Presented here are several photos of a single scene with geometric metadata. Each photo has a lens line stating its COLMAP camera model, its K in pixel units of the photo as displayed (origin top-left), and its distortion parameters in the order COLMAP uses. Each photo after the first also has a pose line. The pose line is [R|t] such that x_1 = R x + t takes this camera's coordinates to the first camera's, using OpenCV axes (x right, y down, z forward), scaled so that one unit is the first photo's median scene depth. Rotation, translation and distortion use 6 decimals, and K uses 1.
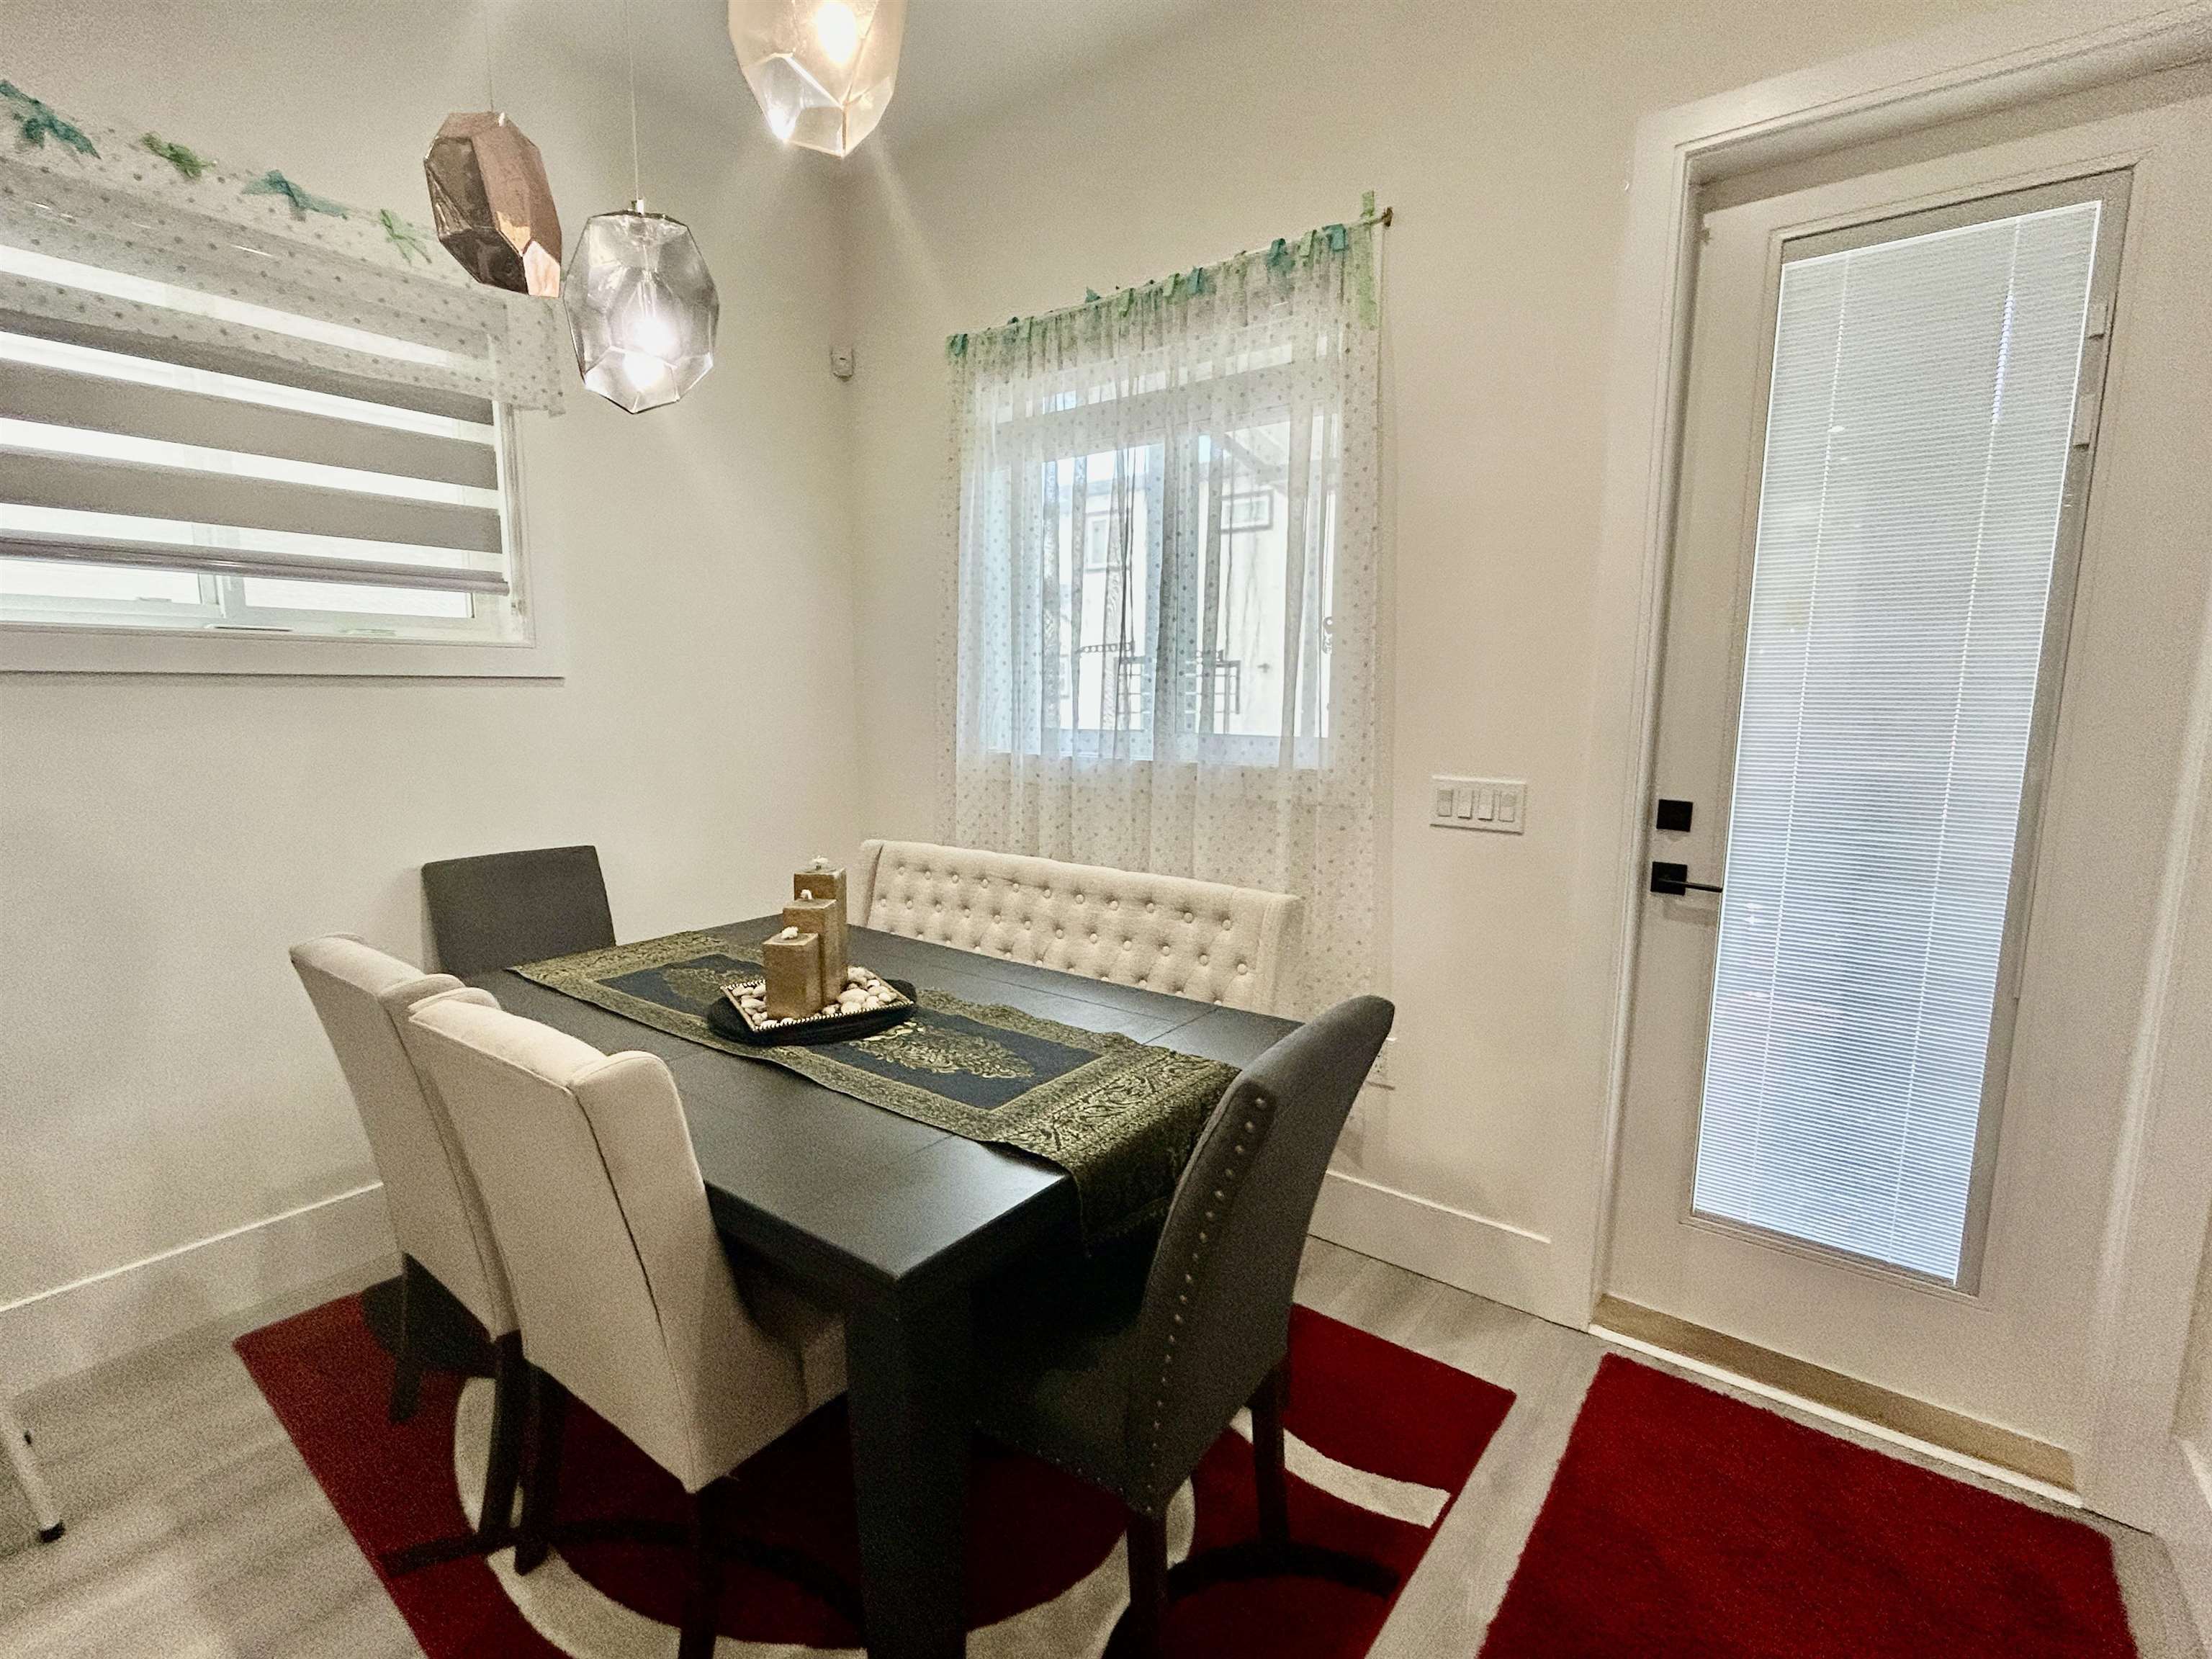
lens RADIAL K [[1025.8, 0, 1113.7], [0, 1025.8, 834.3], [0, 0, 1]] dist [-0.003676, 0.006053]
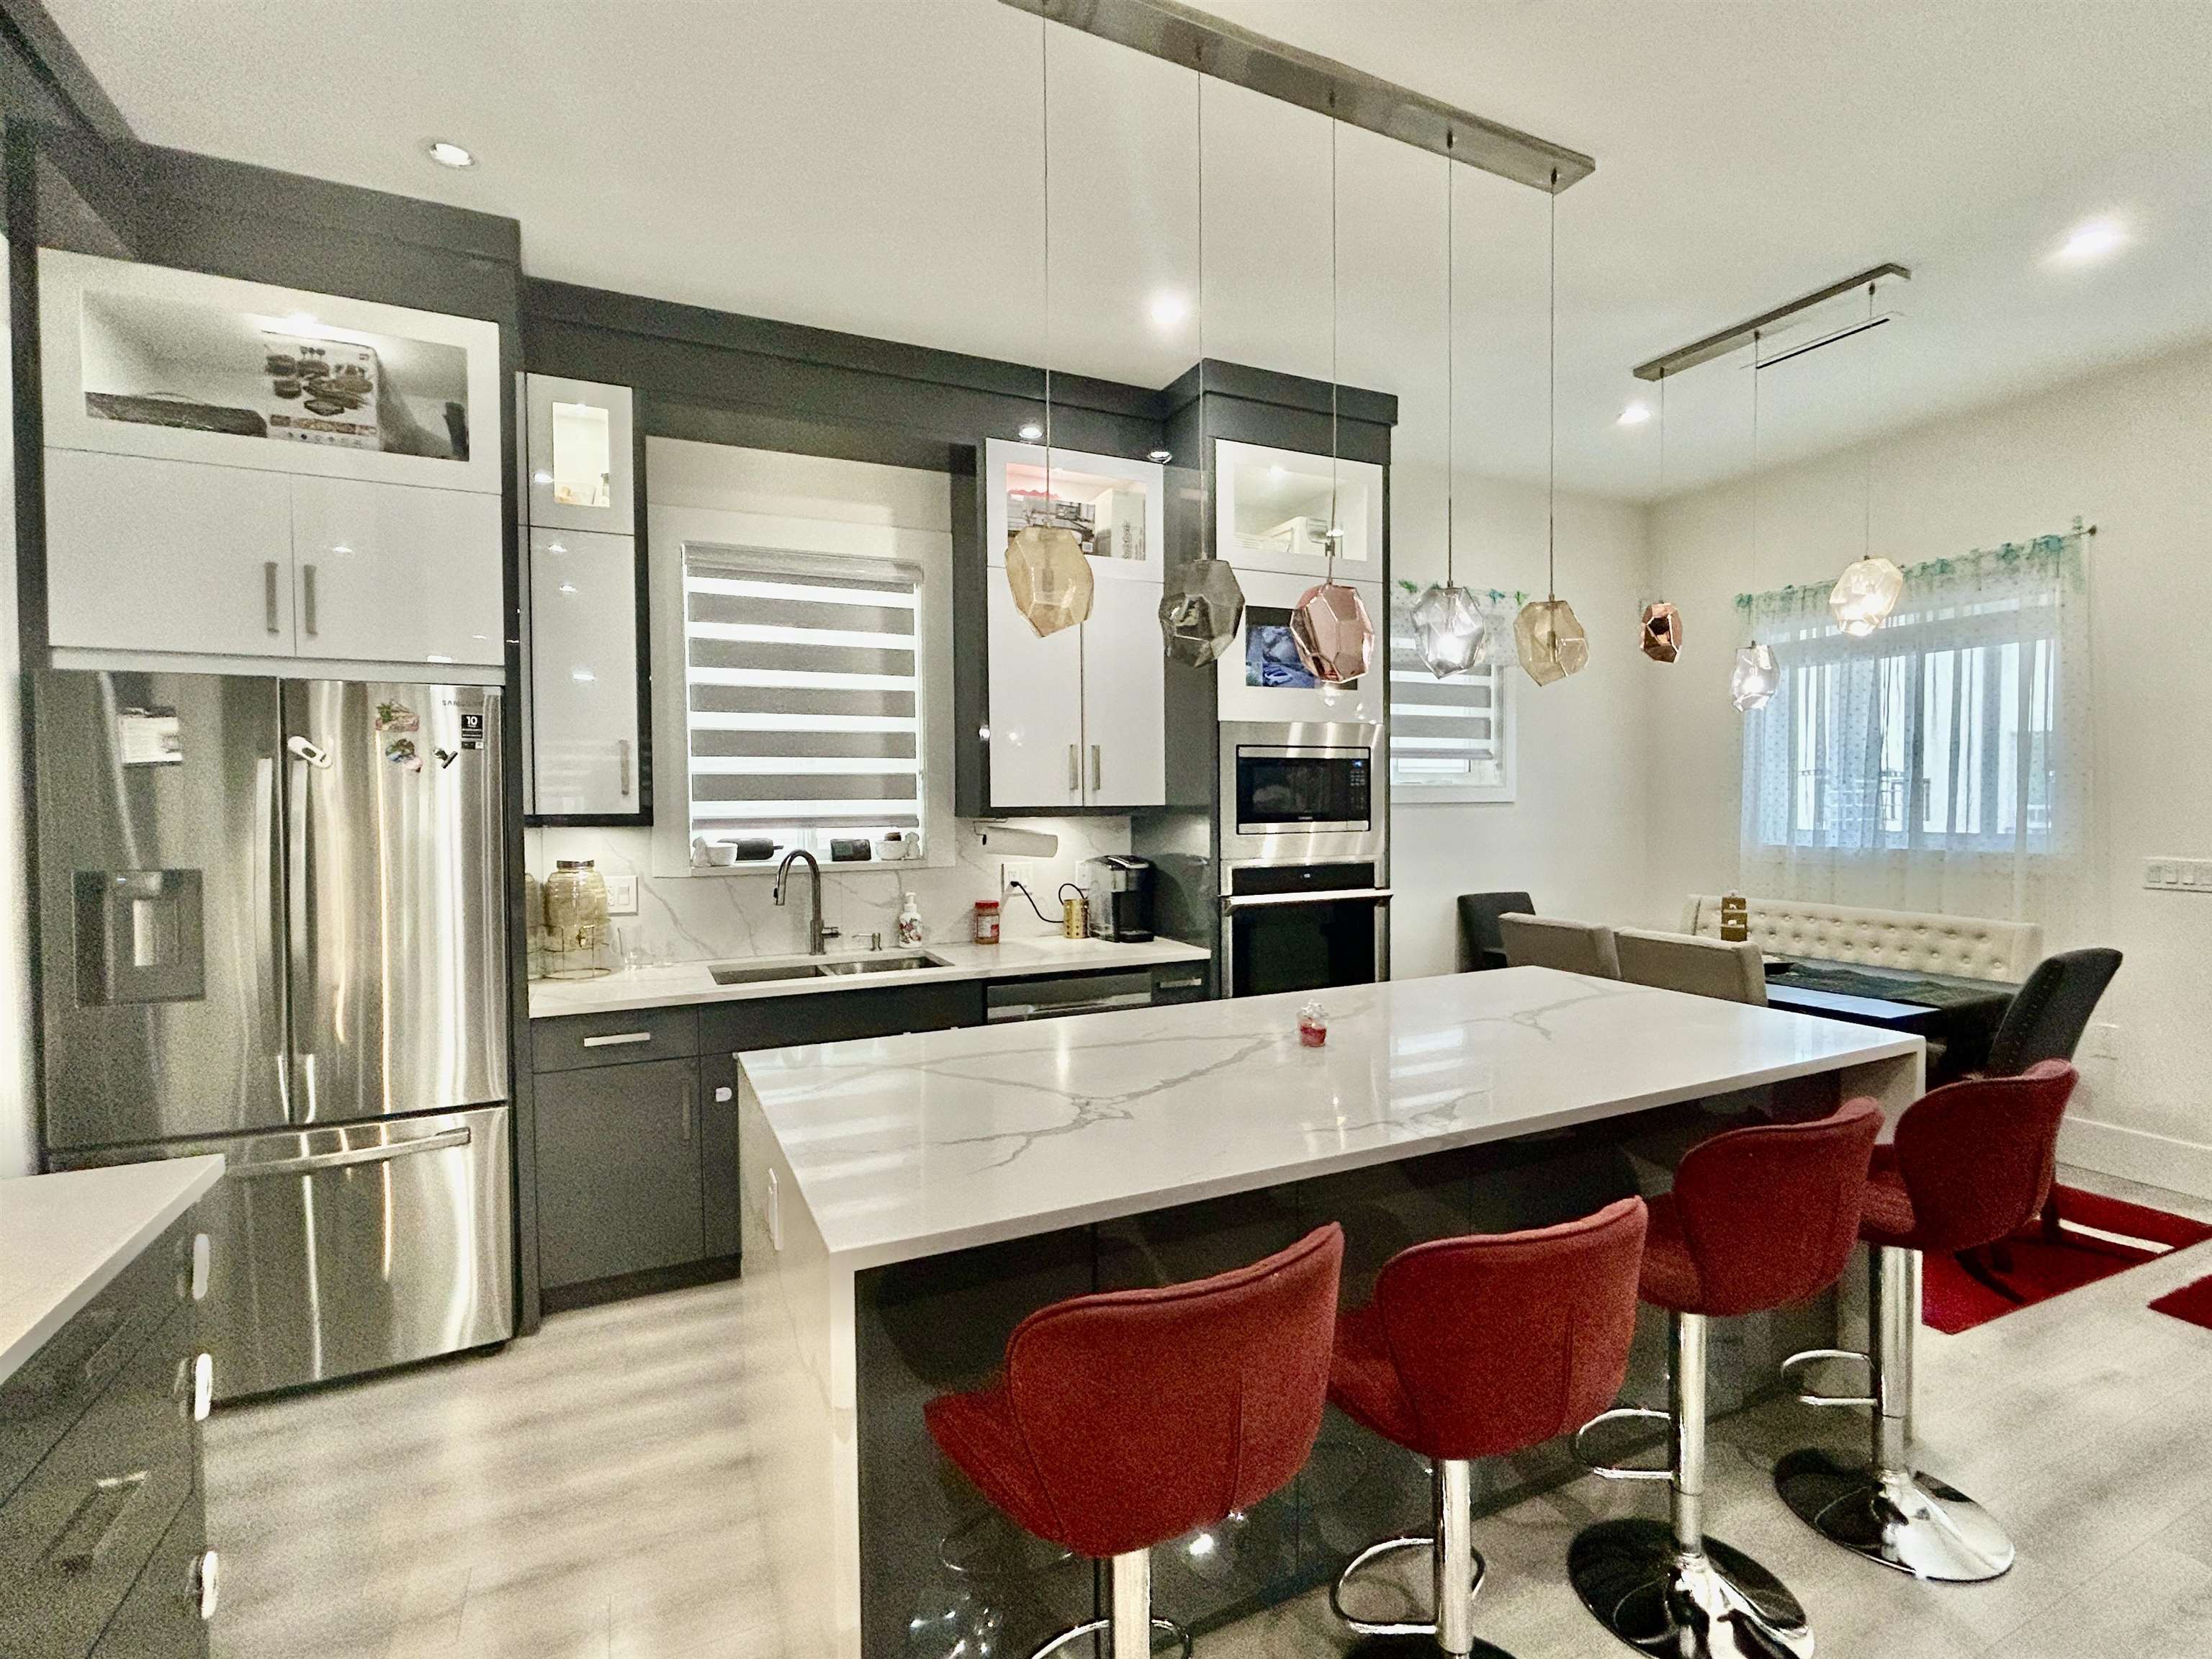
lens RADIAL K [[1025.8, 0, 1113.7], [0, 1025.8, 834.3], [0, 0, 1]] dist [-0.003676, 0.006053]
pose [[0.888928, 0.002154, -0.458041, -0.370788], [-0.050729, 0.994300, -0.093775, 0.135623], [0.455228, 0.106595, 0.883971, -1.123152]]
